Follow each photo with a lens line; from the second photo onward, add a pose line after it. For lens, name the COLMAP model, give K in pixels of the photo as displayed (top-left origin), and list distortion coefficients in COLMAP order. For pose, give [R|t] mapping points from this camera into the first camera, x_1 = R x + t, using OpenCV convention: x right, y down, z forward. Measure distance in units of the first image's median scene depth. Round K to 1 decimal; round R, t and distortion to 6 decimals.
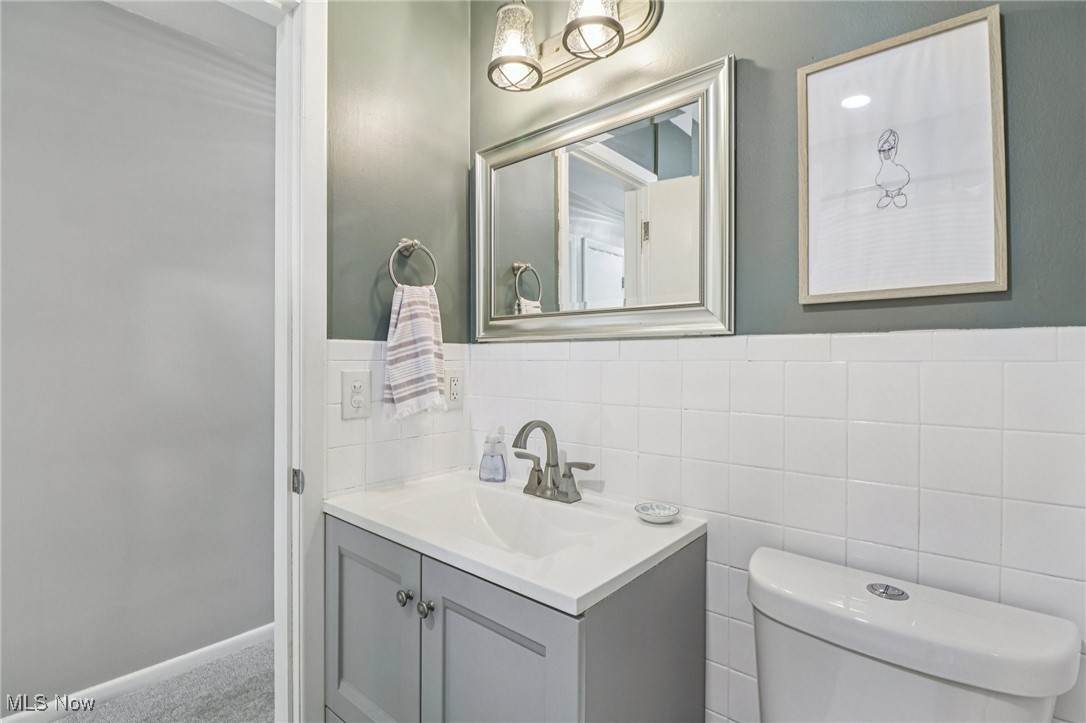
lens RADIAL K [[510.9, 0, 543.0], [0, 510.9, 361.5], [0, 0, 1]] dist [-0.000951, -0.000476]
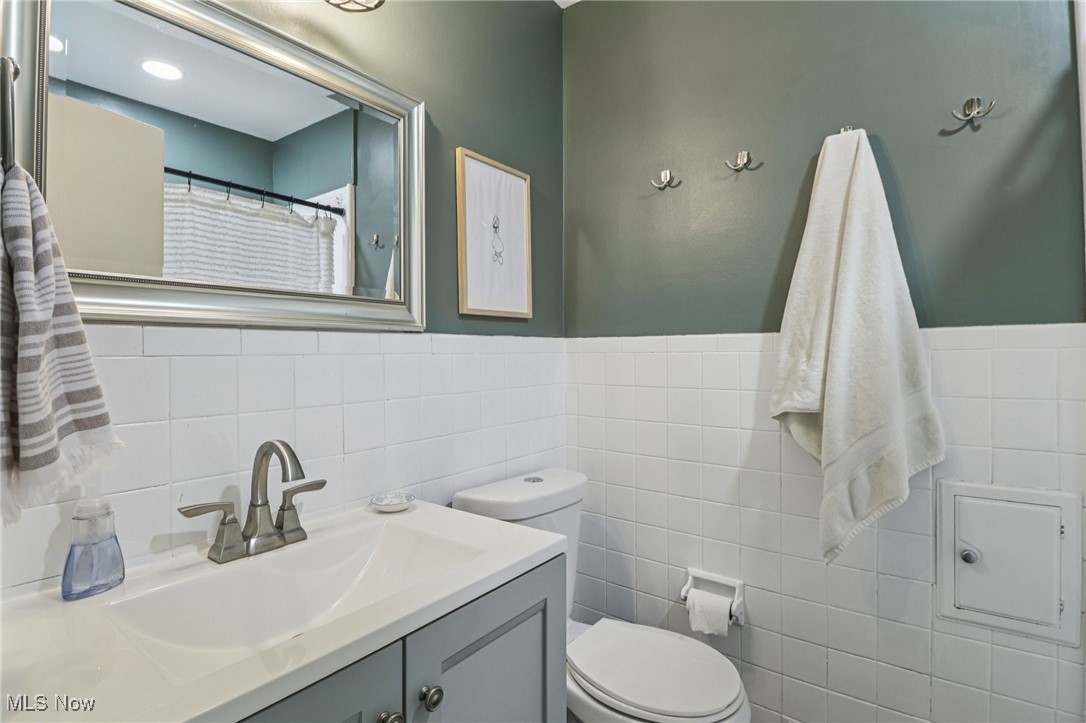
lens RADIAL K [[524.6, 0, 544.1], [0, 524.6, 351.8], [0, 0, 1]] dist [-0.003579, -0.000746]
pose [[-0.058717, 0.001167, 0.998274, -0.947235], [0.010198, 0.999948, -0.000569, -0.002701], [-0.998223, 0.010147, -0.058726, 0.850447]]
